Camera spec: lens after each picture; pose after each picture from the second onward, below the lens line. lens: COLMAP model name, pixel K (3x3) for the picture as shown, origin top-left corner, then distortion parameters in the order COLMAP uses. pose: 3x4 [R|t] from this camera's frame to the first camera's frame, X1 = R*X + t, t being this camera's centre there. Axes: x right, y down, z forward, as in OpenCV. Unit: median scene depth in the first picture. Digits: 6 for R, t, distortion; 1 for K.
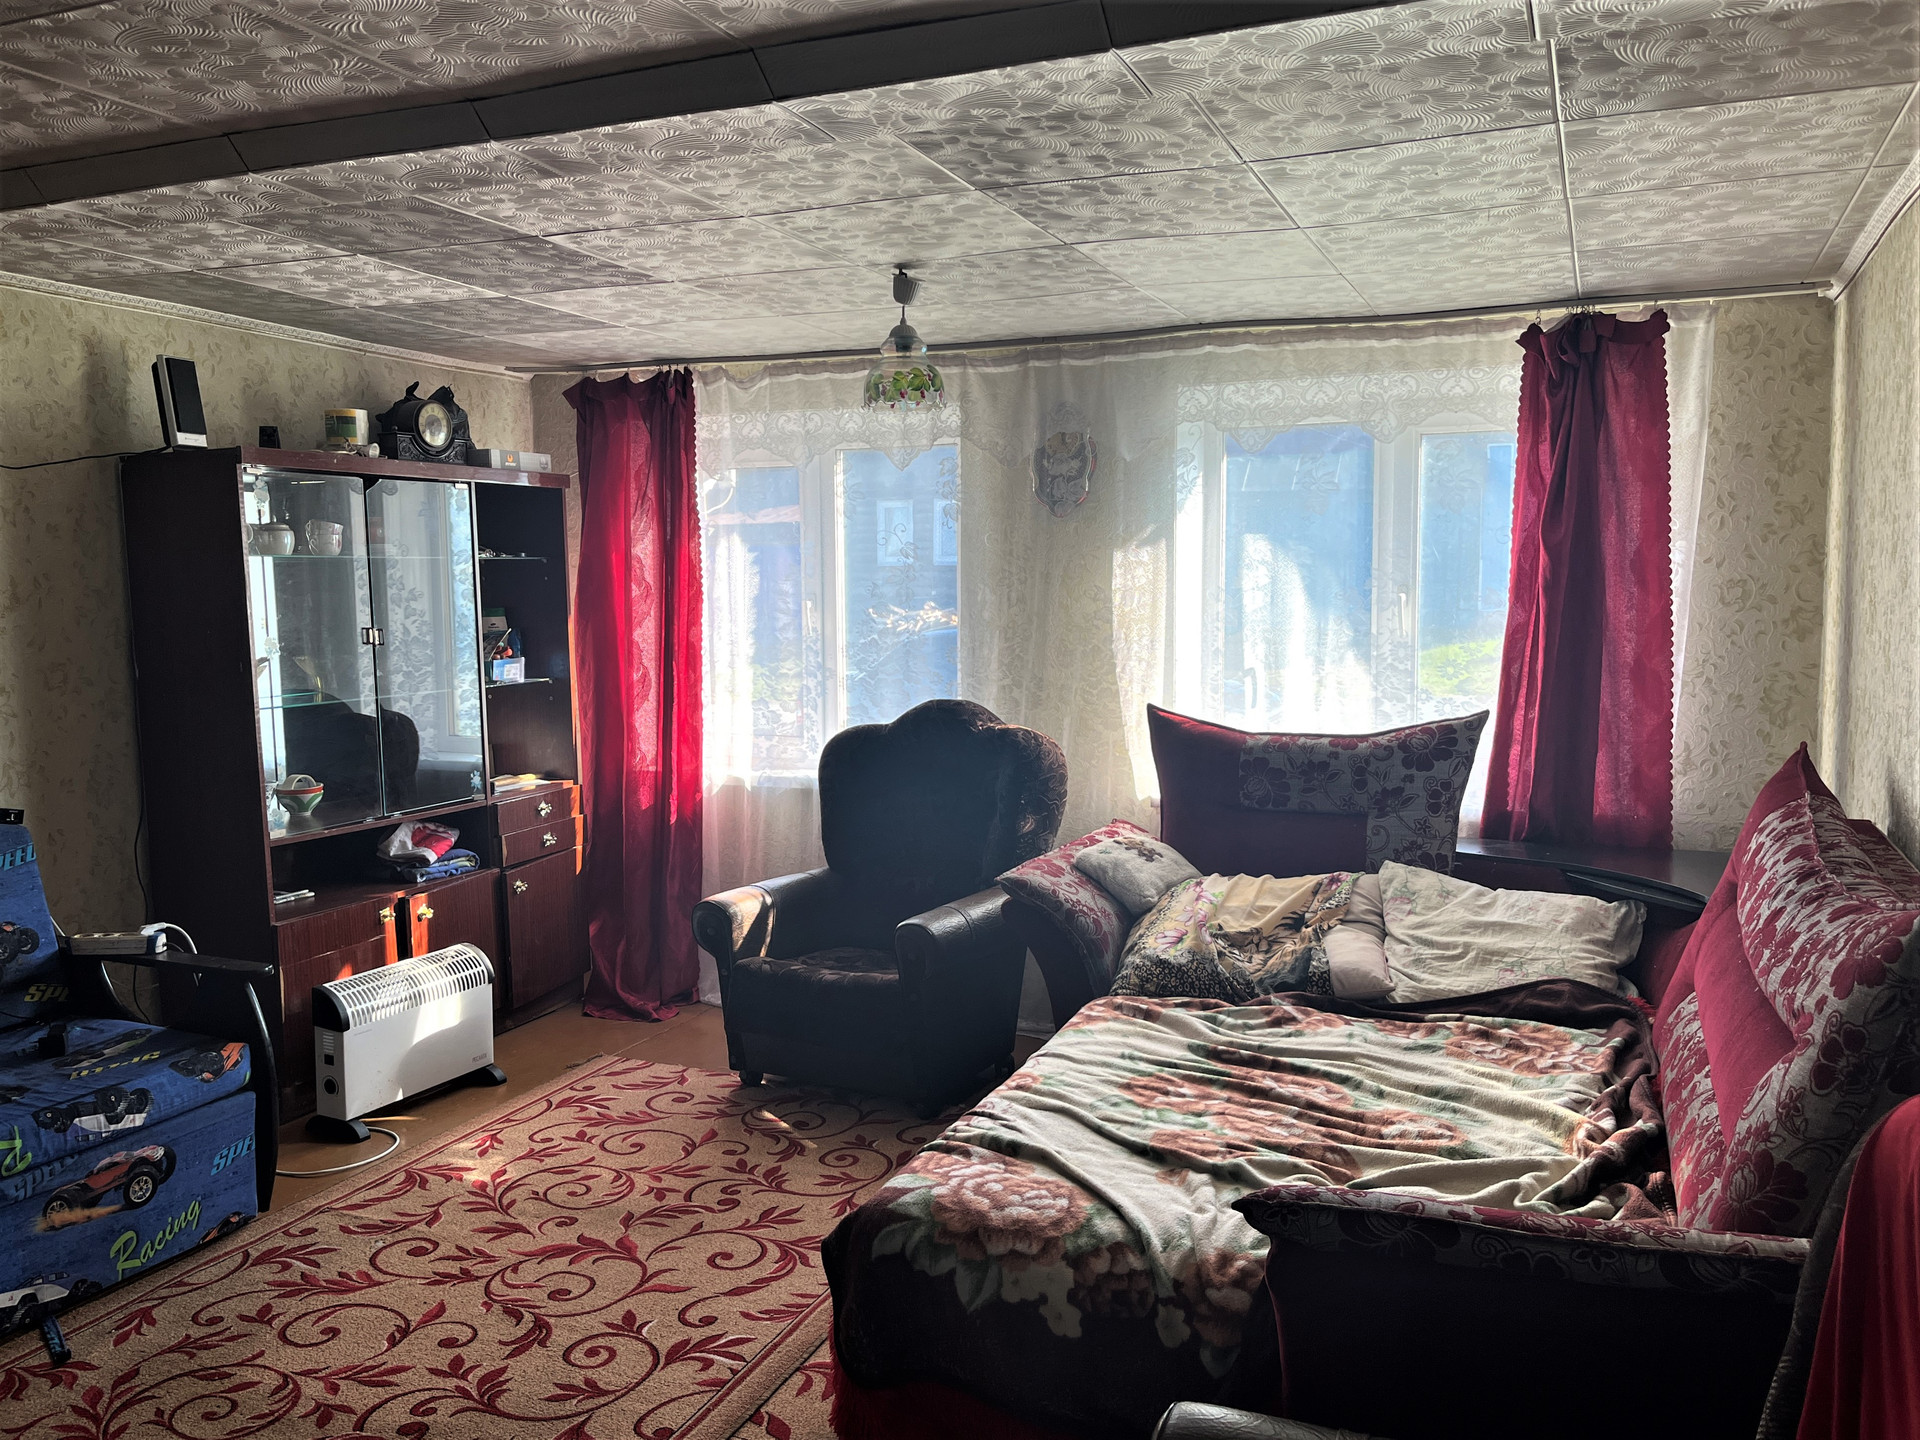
lens RADIAL K [[1451.2, 0, 948.9], [0, 1451.2, 718.7], [0, 0, 1]] dist [0.060106, -0.080111]
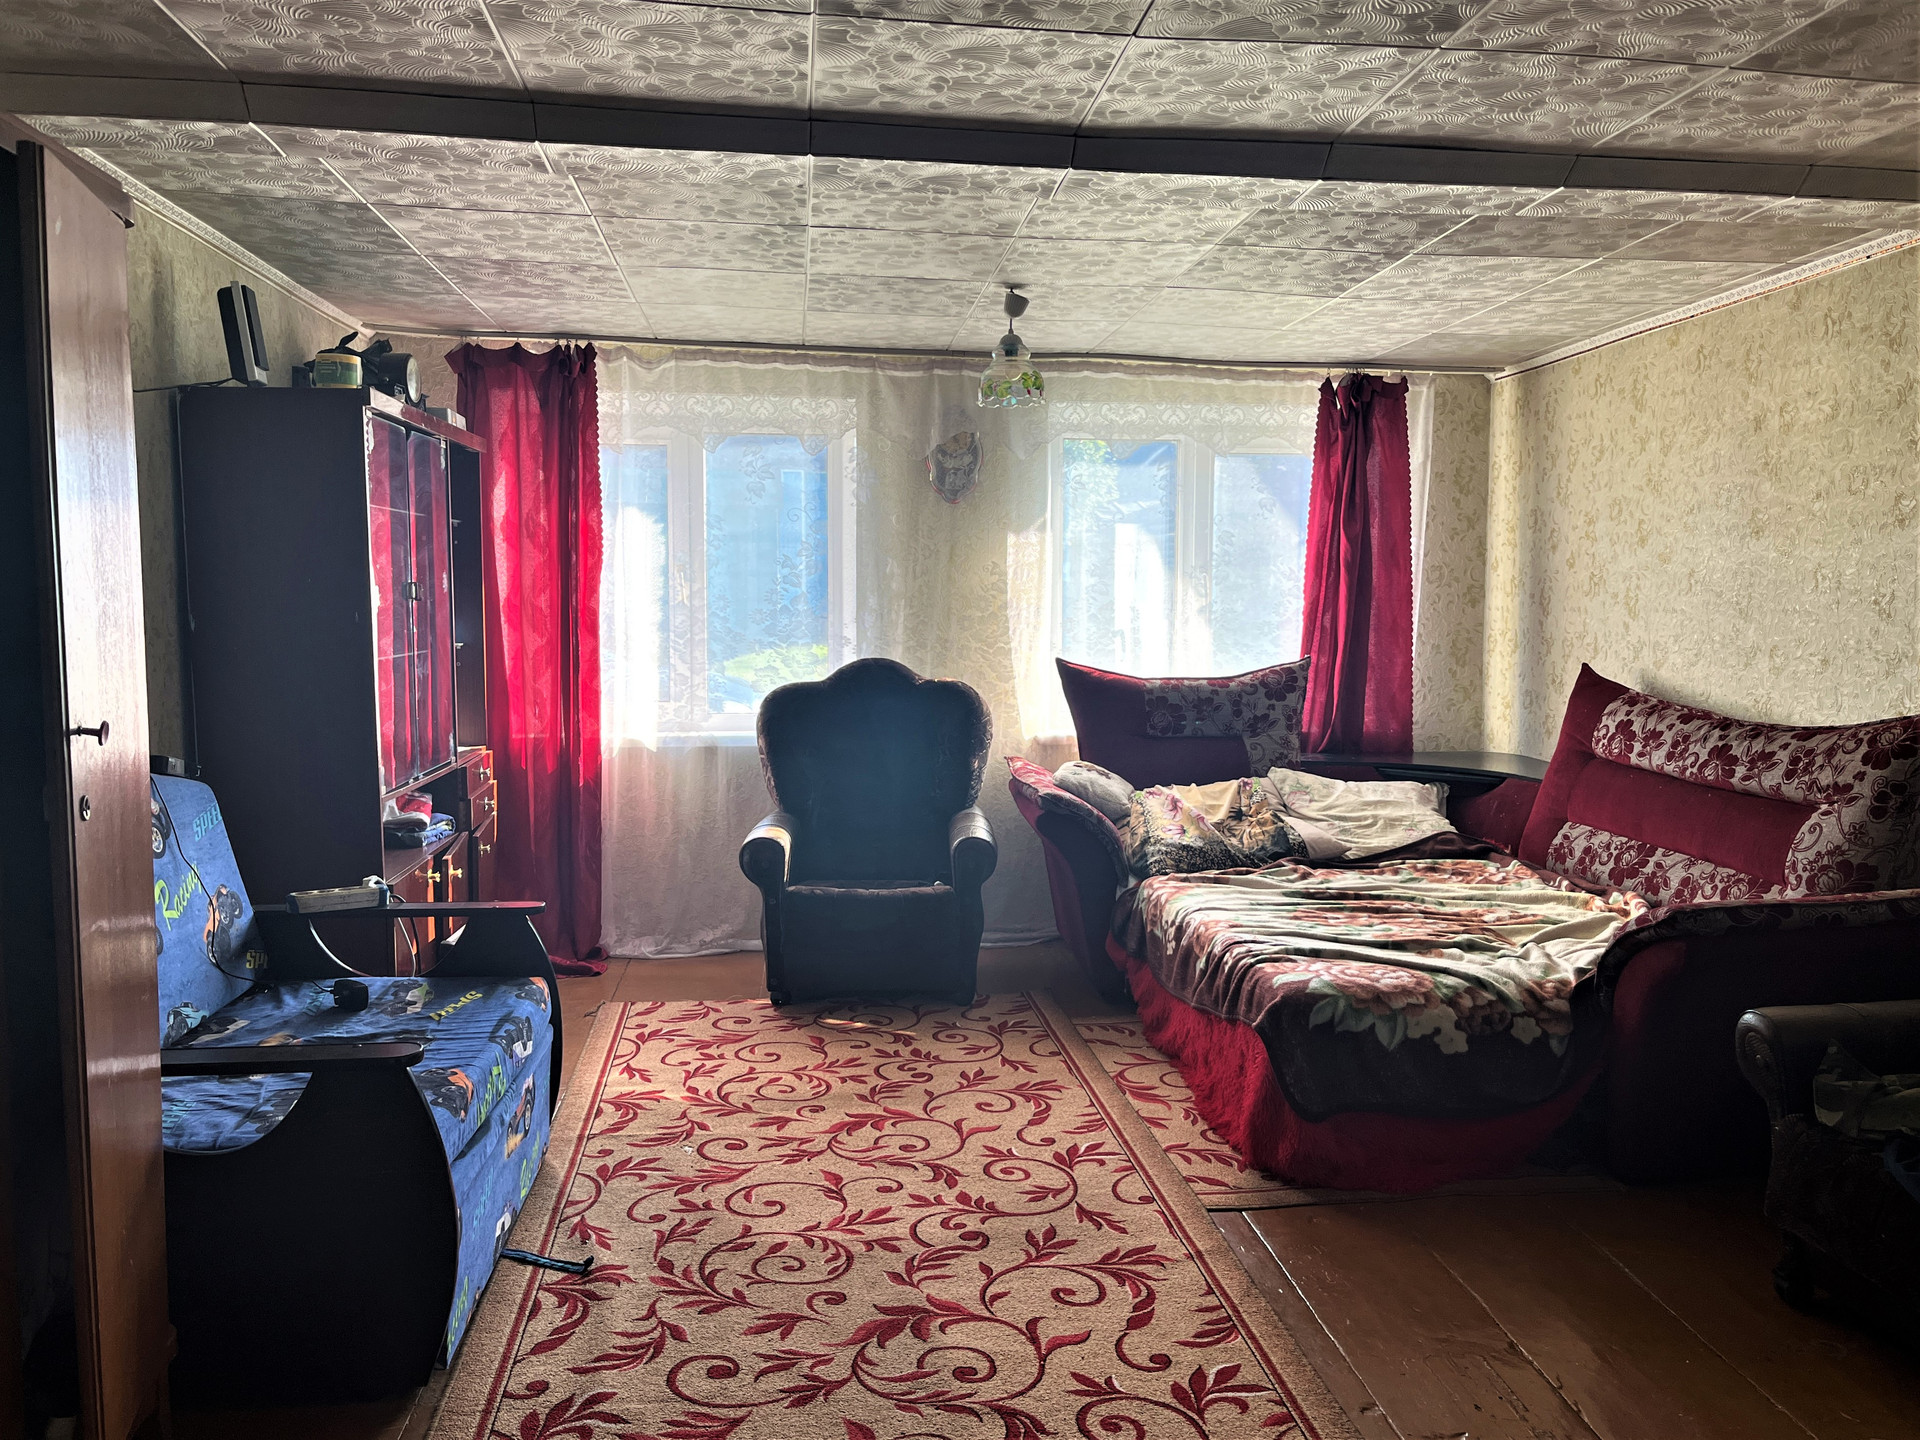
lens RADIAL K [[1451.2, 0, 891.1], [0, 1451.2, 708.0], [0, 0, 1]] dist [0.060106, -0.080111]
pose [[0.875571, -0.021561, 0.482608, -0.635684], [0.030195, 0.999493, -0.010127, 0.044539], [-0.482145, 0.023439, 0.875778, -0.006220]]
